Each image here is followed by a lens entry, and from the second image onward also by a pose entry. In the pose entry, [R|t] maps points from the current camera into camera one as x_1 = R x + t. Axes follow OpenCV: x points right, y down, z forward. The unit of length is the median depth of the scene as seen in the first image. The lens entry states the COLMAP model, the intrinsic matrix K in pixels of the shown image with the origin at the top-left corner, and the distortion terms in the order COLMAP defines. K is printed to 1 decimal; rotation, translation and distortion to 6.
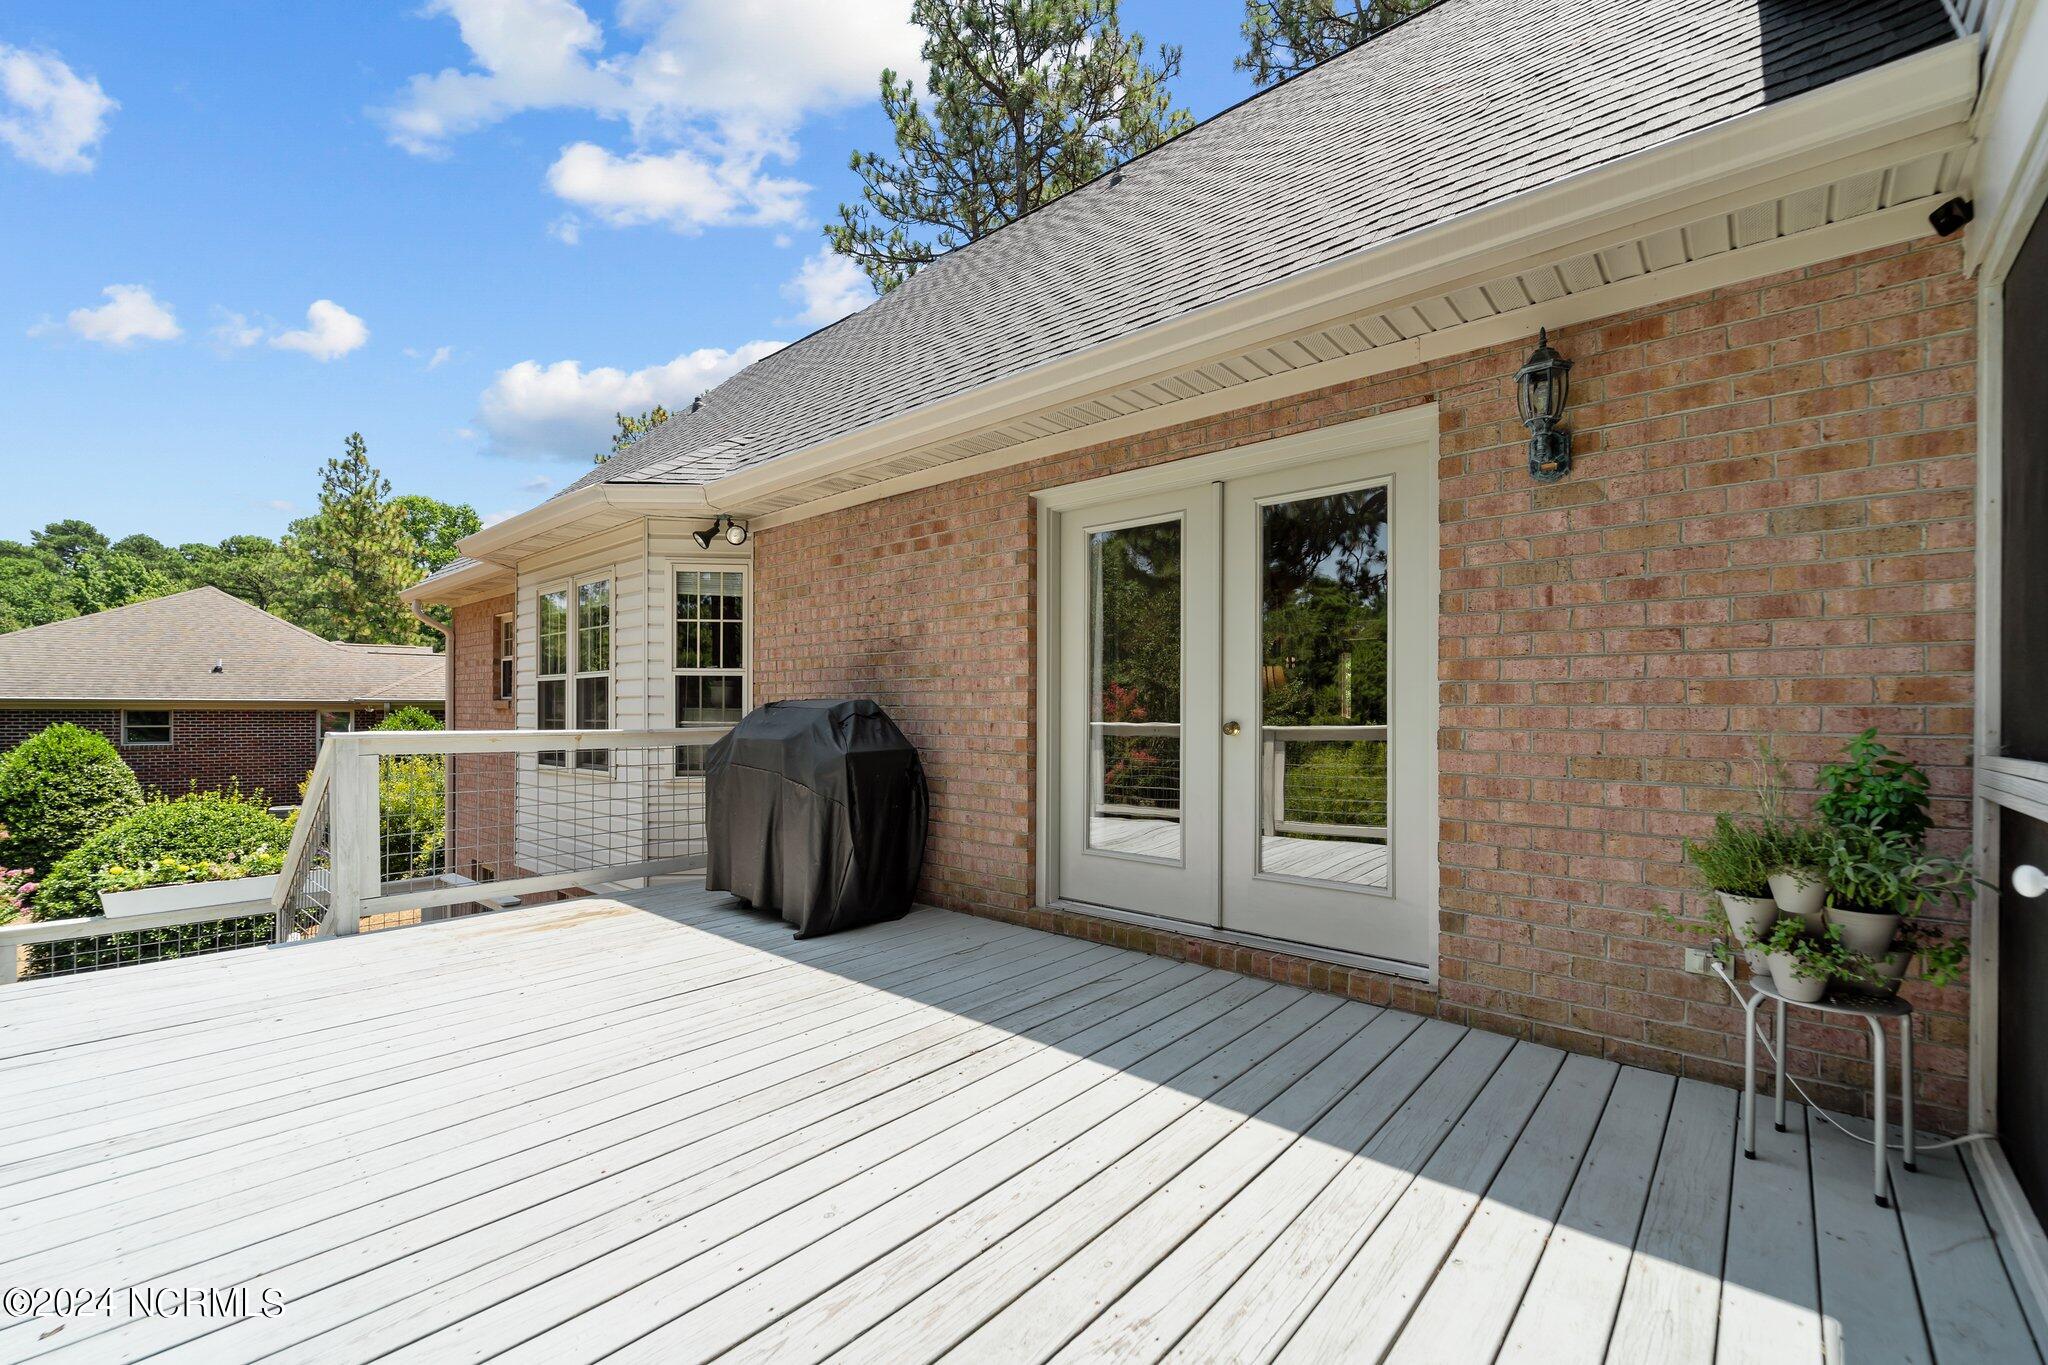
lens RADIAL K [[843.7, 0, 1025.1], [0, 843.7, 704.1], [0, 0, 1]] dist [0.002027, -0.000655]
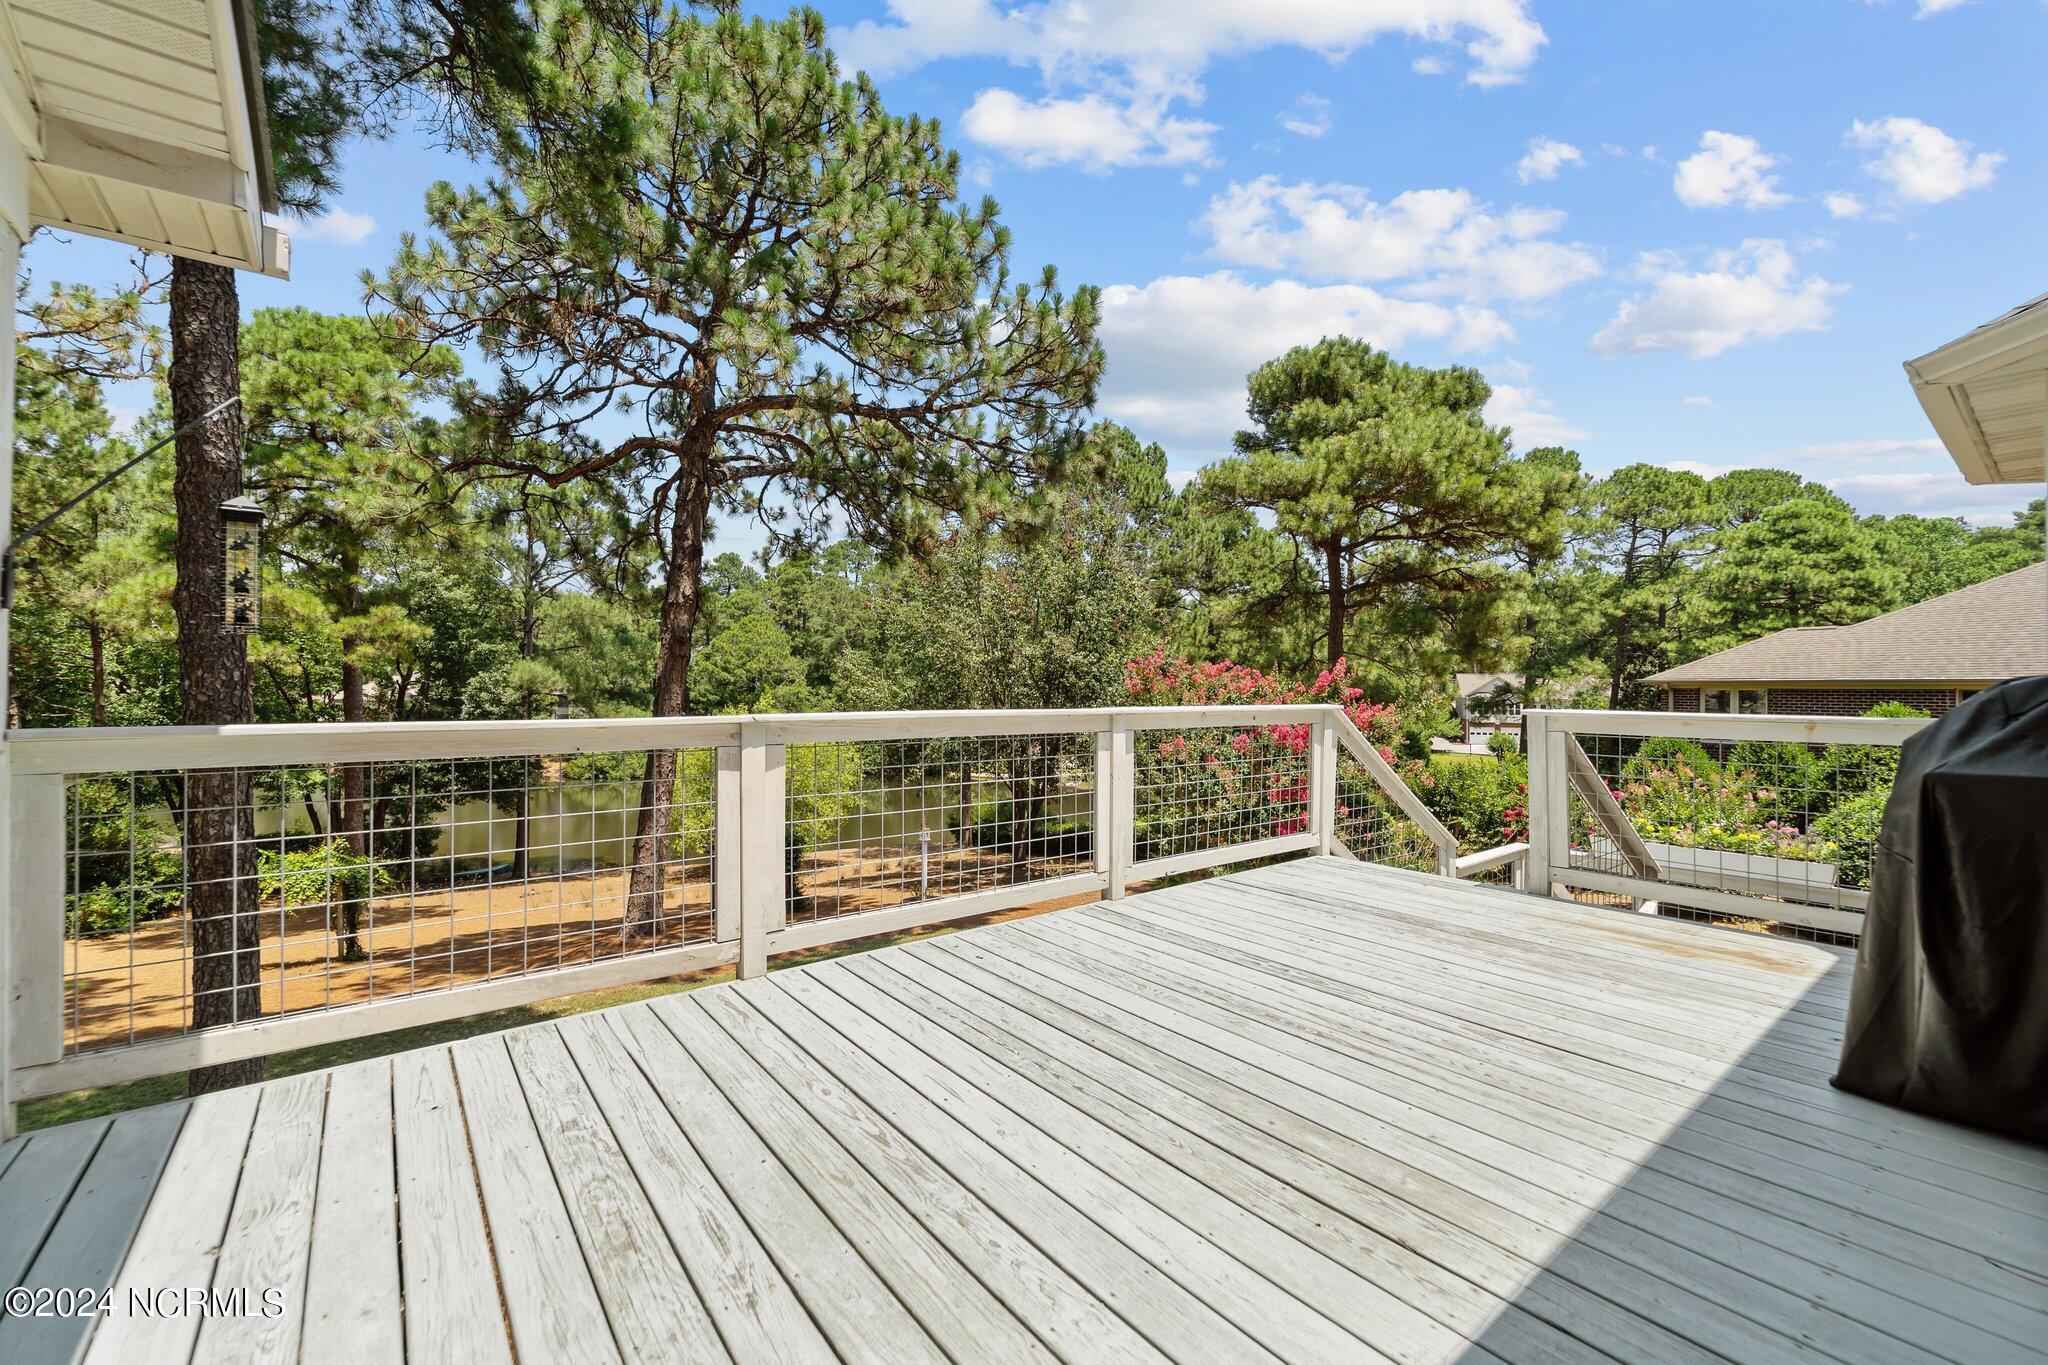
lens RADIAL K [[843.7, 0, 1035.7], [0, 843.7, 683.9], [0, 0, 1]] dist [0.002027, -0.000655]
pose [[-0.186745, -0.009217, -0.982365, 0.101324], [0.008947, 0.999899, -0.011083, 0.001593], [0.982368, -0.010859, -0.186643, 0.145236]]
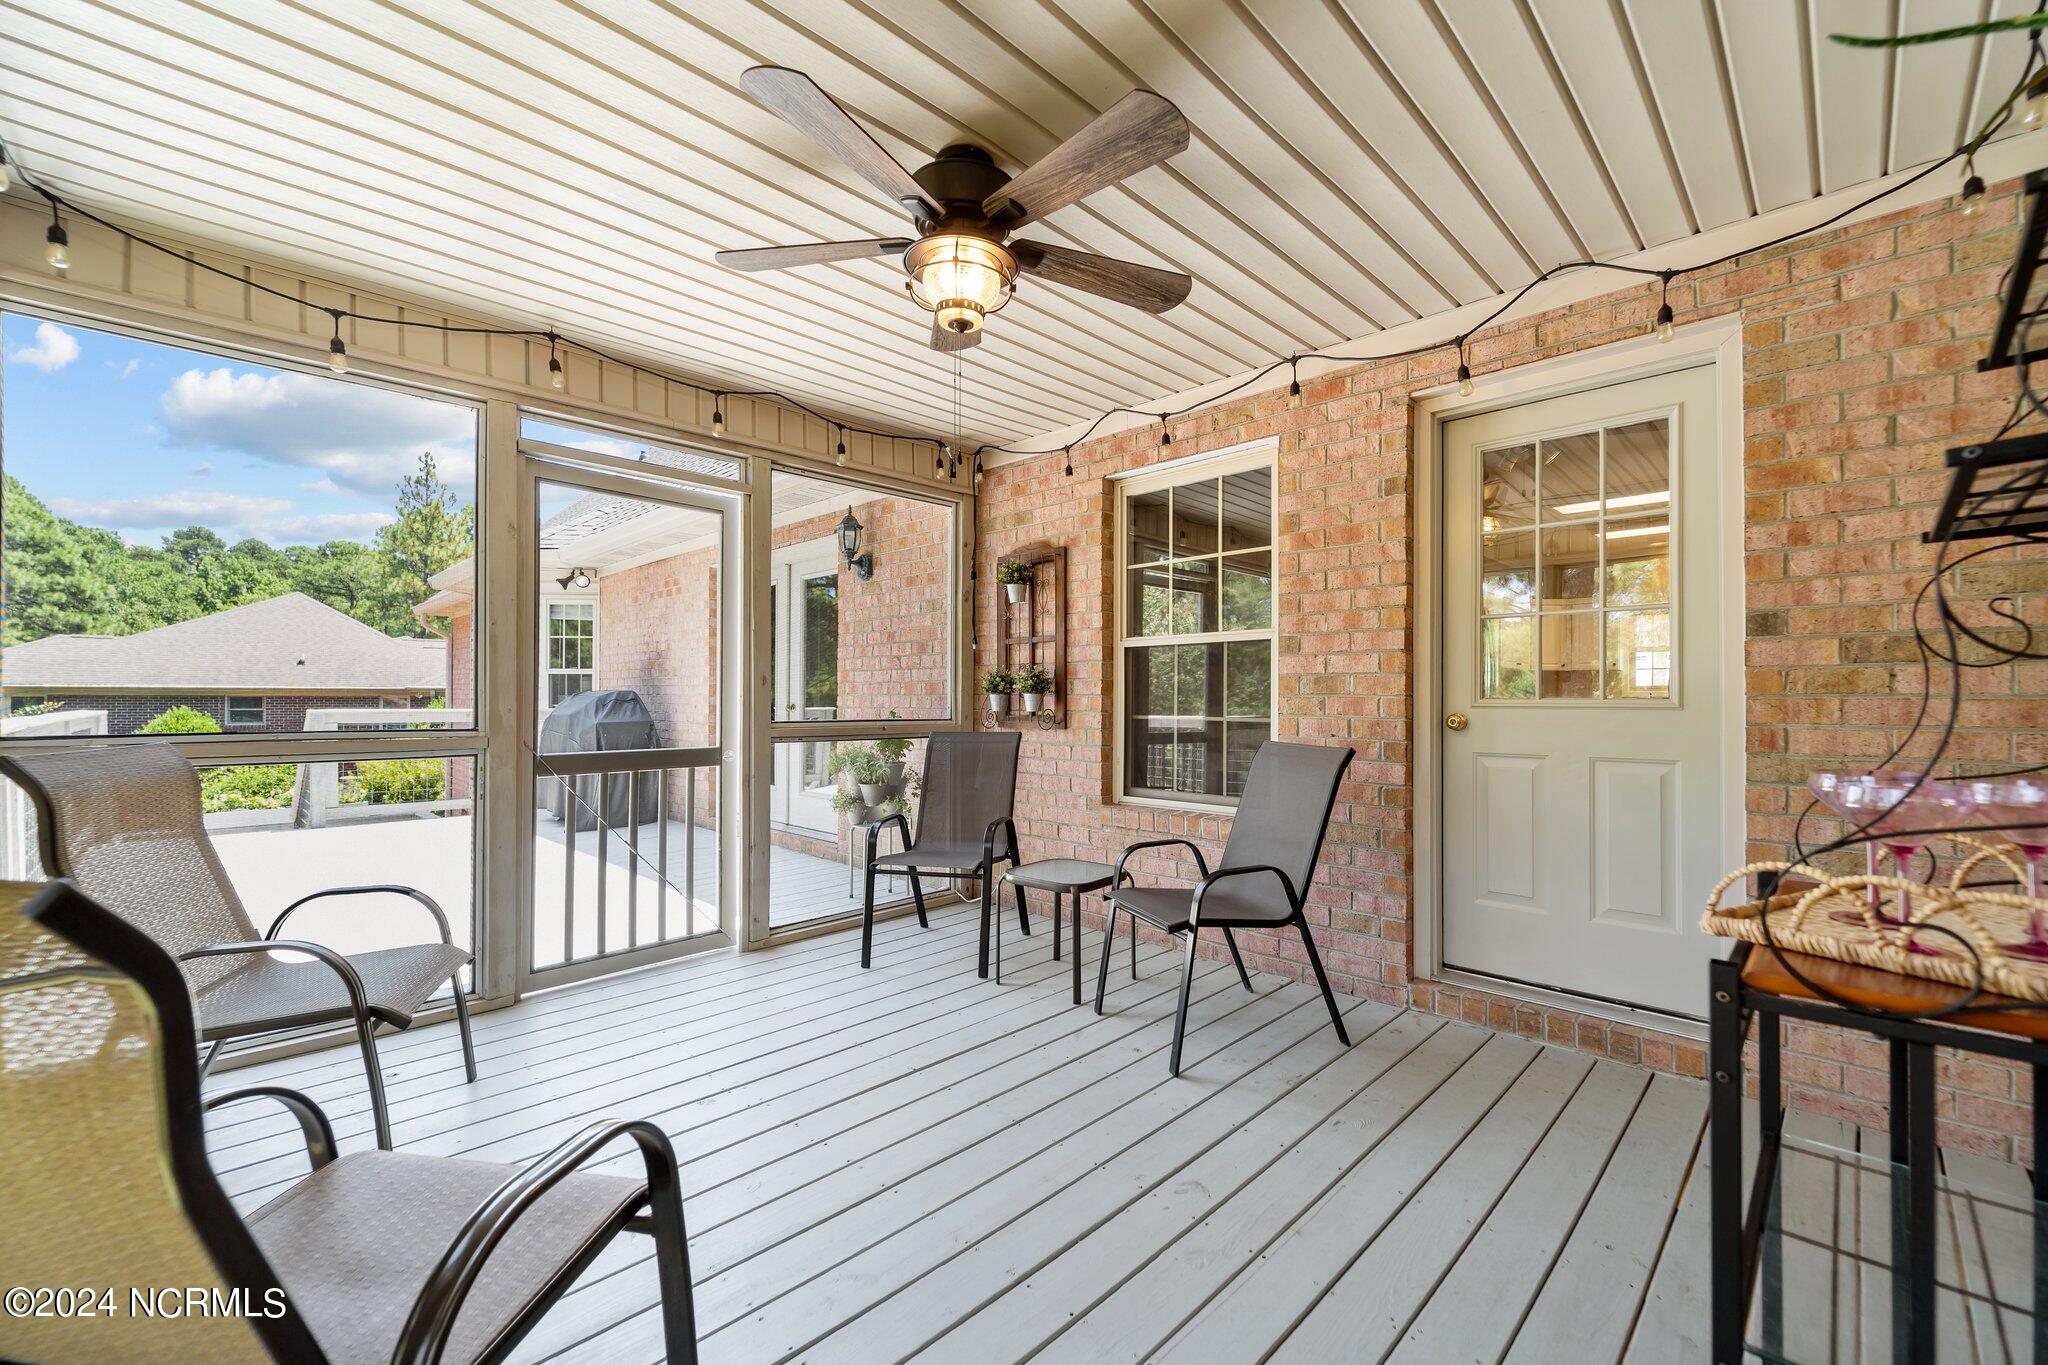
lens RADIAL K [[843.7, 0, 1034.7], [0, 843.7, 687.8], [0, 0, 1]] dist [0.002027, -0.000655]
pose [[0.997903, 0.000475, -0.064725, 0.195466], [-0.000711, 0.999993, -0.003634, -0.001478], [0.064723, 0.003672, 0.997897, -0.158393]]
